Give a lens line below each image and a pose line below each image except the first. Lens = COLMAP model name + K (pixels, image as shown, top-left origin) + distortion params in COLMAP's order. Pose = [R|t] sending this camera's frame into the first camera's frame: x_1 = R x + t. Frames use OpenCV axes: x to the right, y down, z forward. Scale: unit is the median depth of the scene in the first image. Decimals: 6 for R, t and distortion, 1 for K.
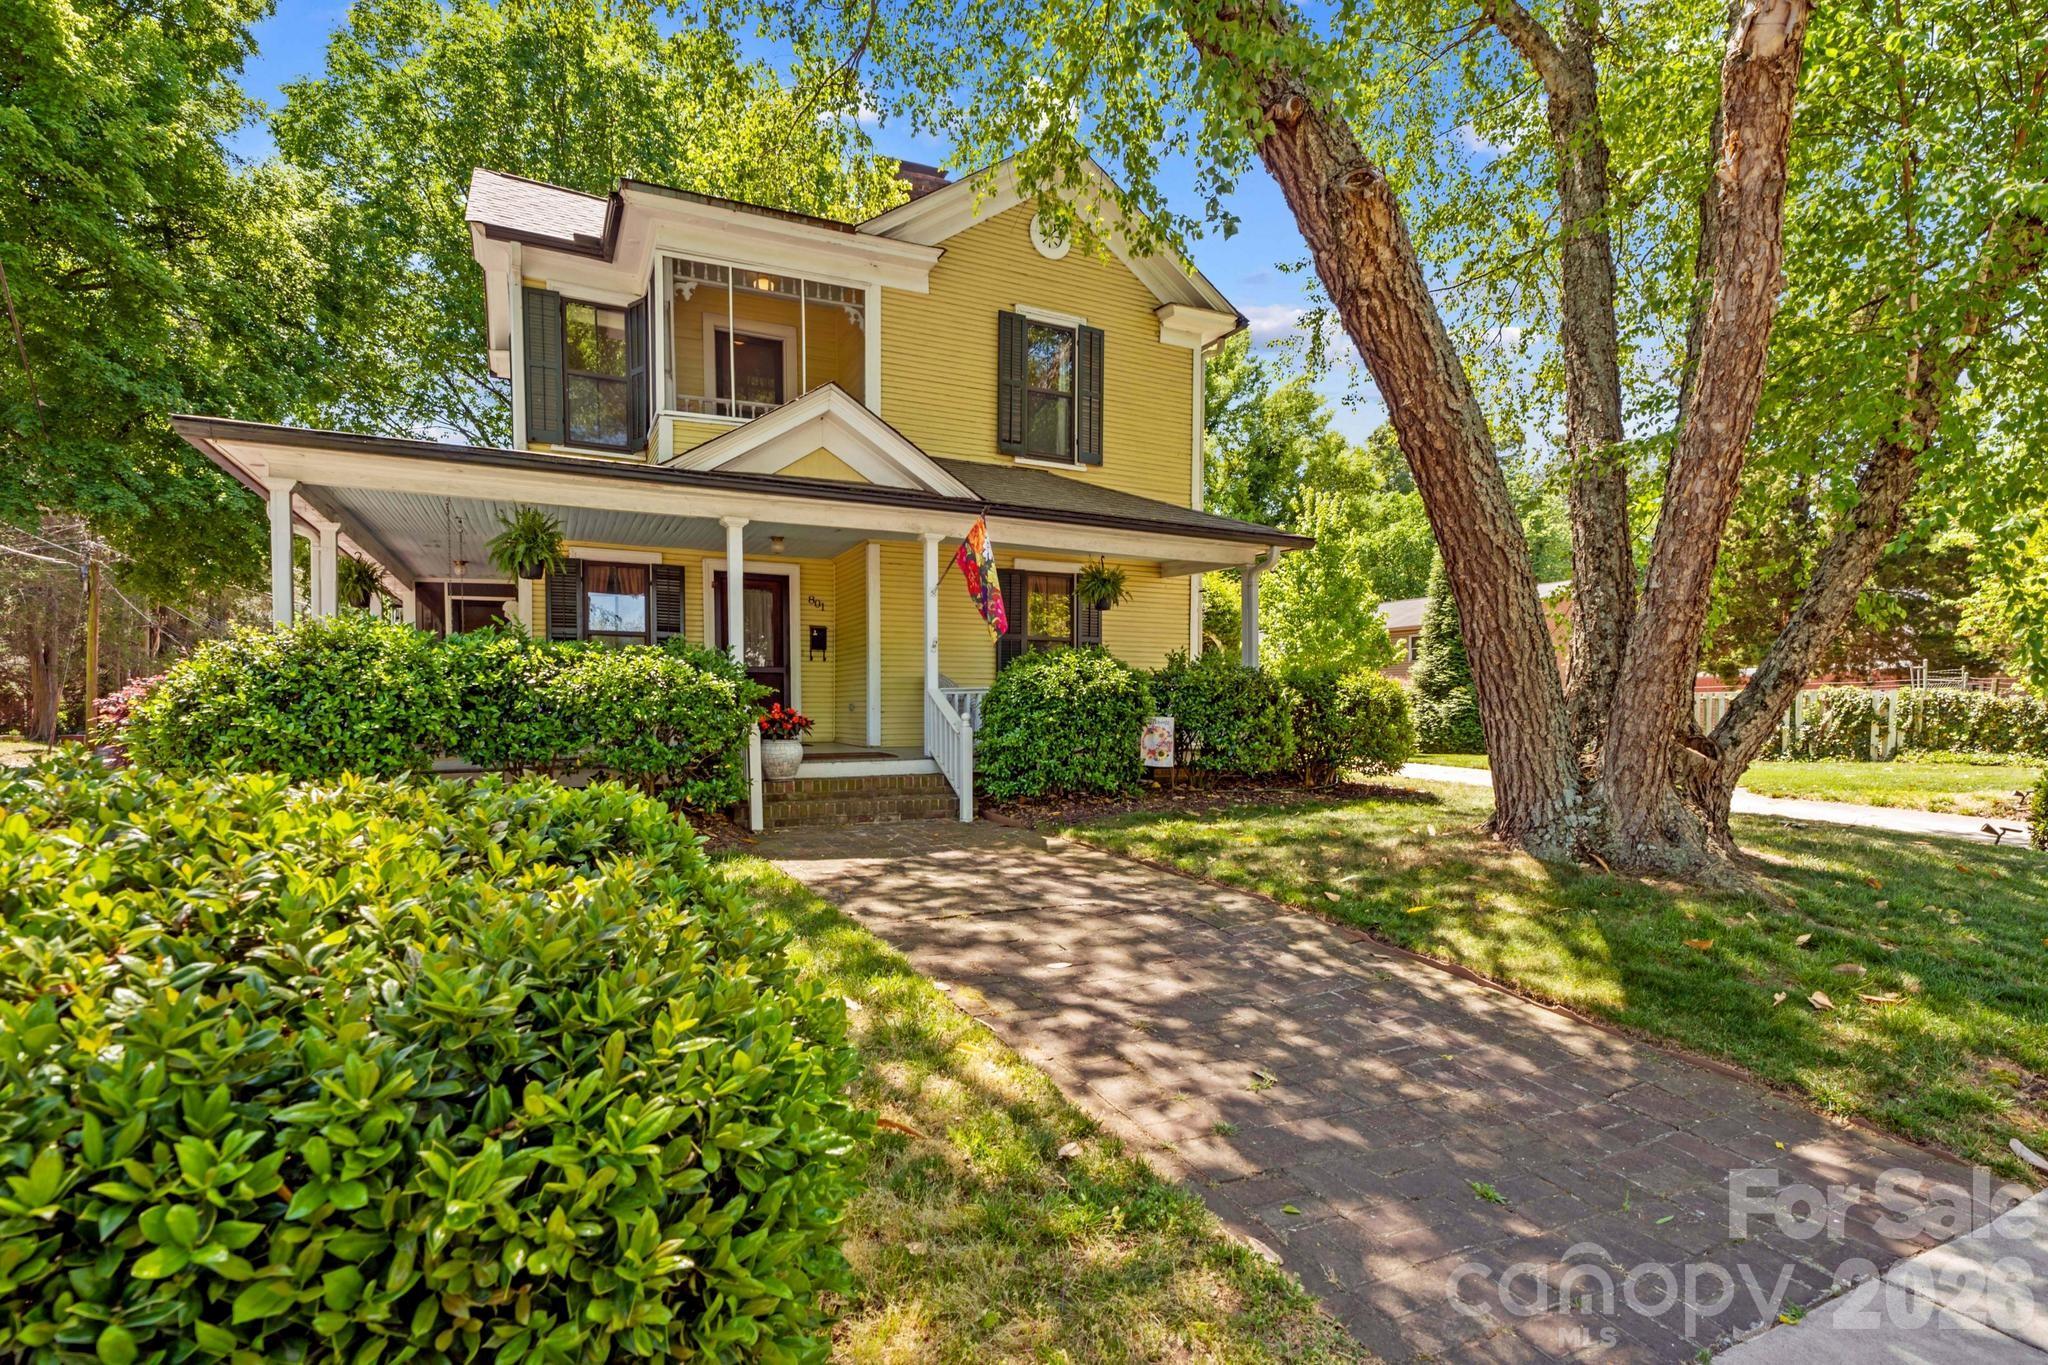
lens RADIAL K [[916.2, 0, 980.2], [0, 916.2, 712.4], [0, 0, 1]] dist [0.046594, -0.029085]
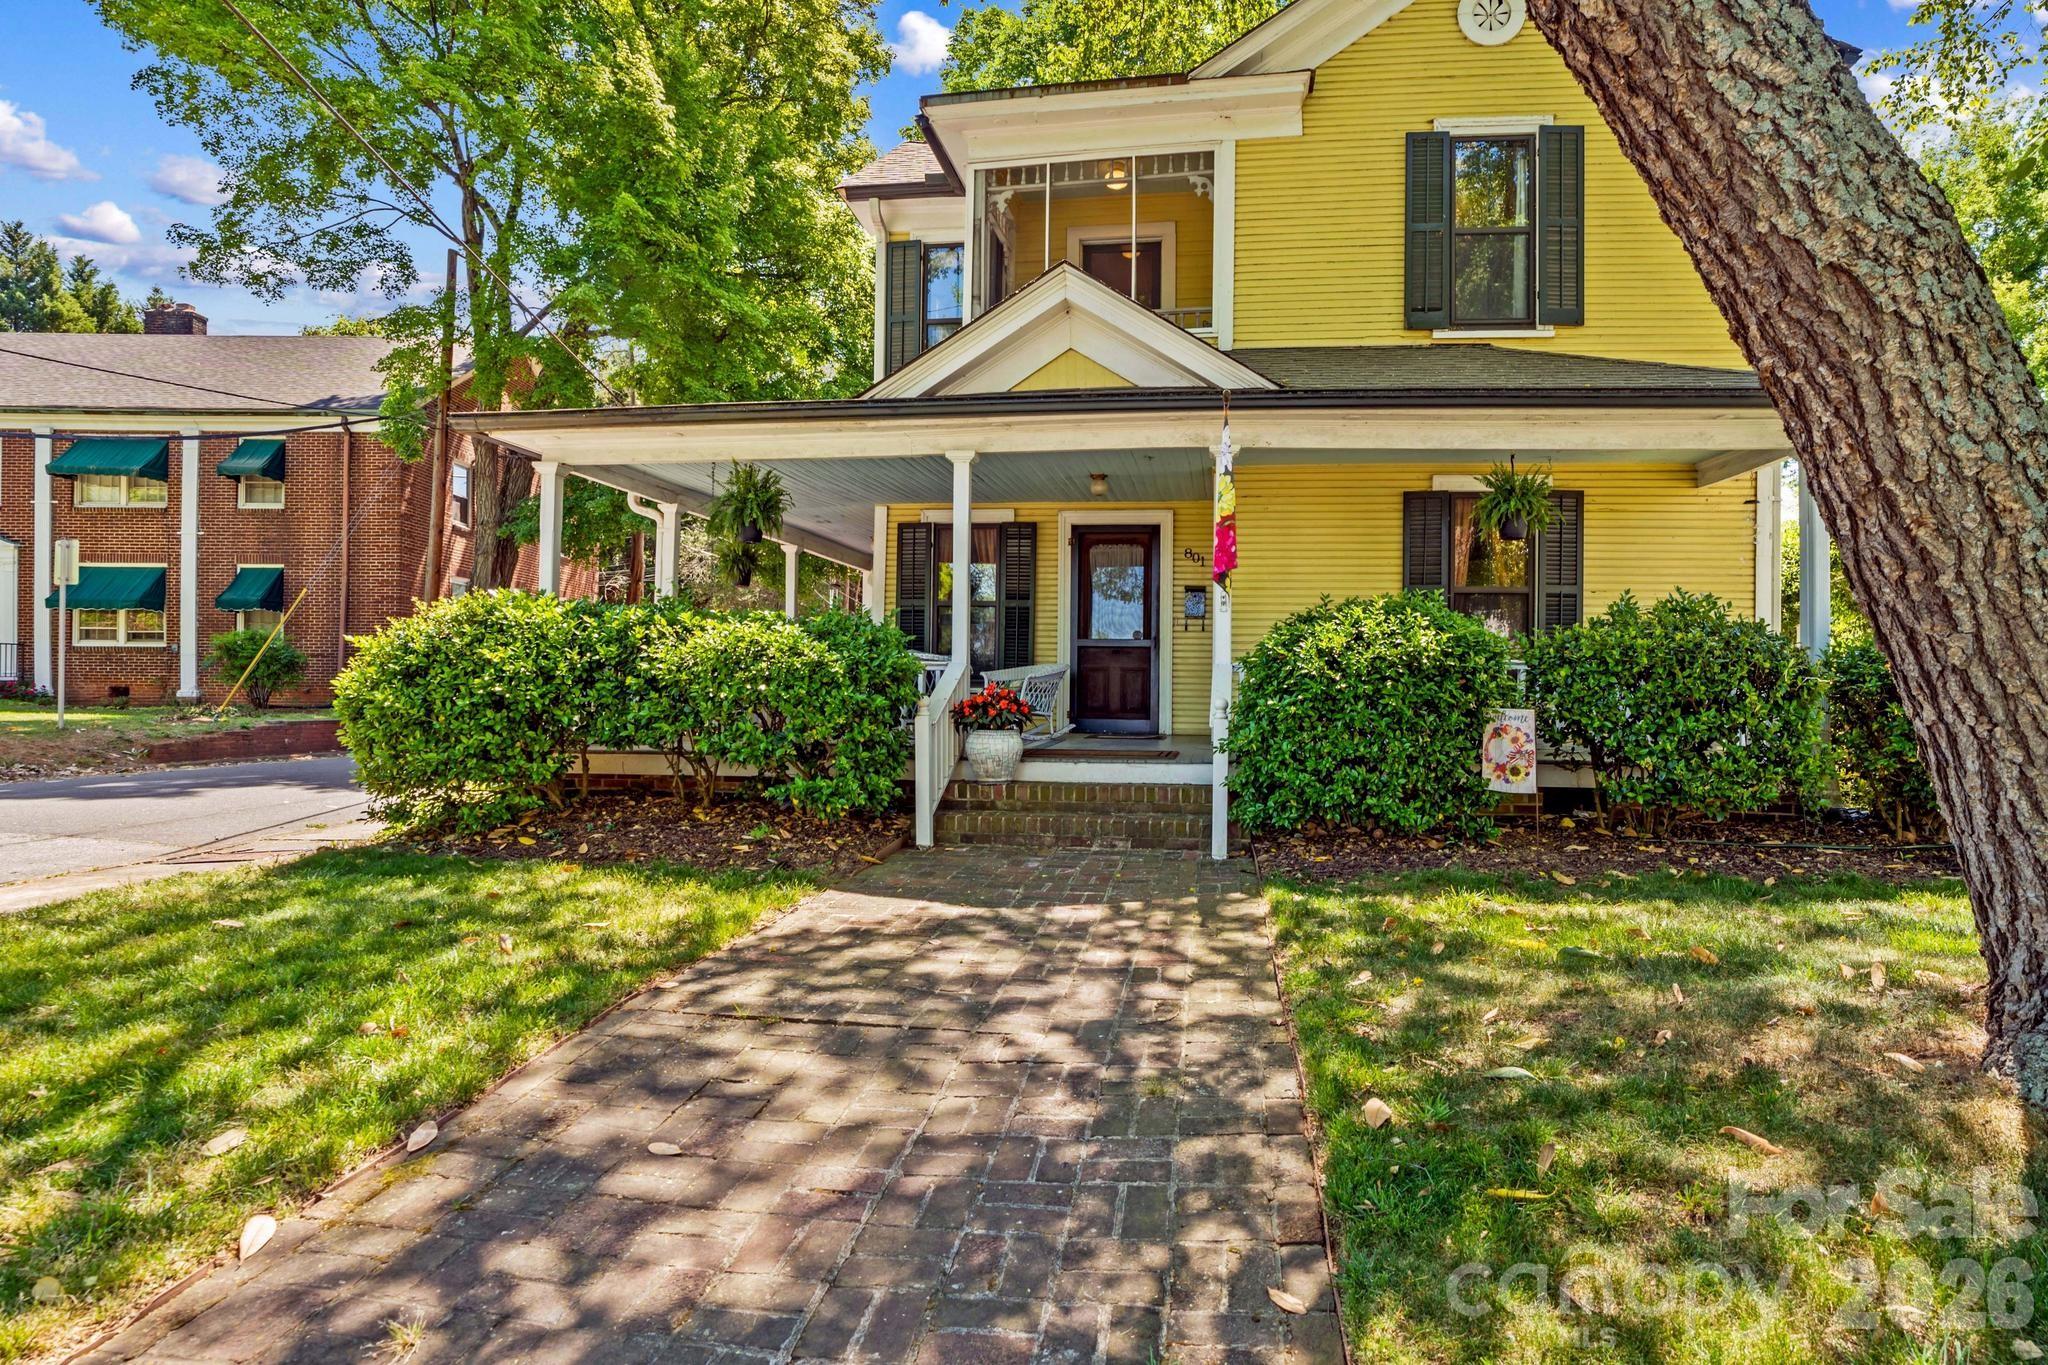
lens RADIAL K [[1041.0, 0, 1092.4], [0, 1041.0, 673.5], [0, 0, 1]] dist [-0.051122, 0.019732]
pose [[0.855337, -0.000584, -0.518072, 0.283206], [-0.012679, 0.999676, -0.022060, 0.000453], [0.517917, 0.025437, 0.855052, 0.271971]]
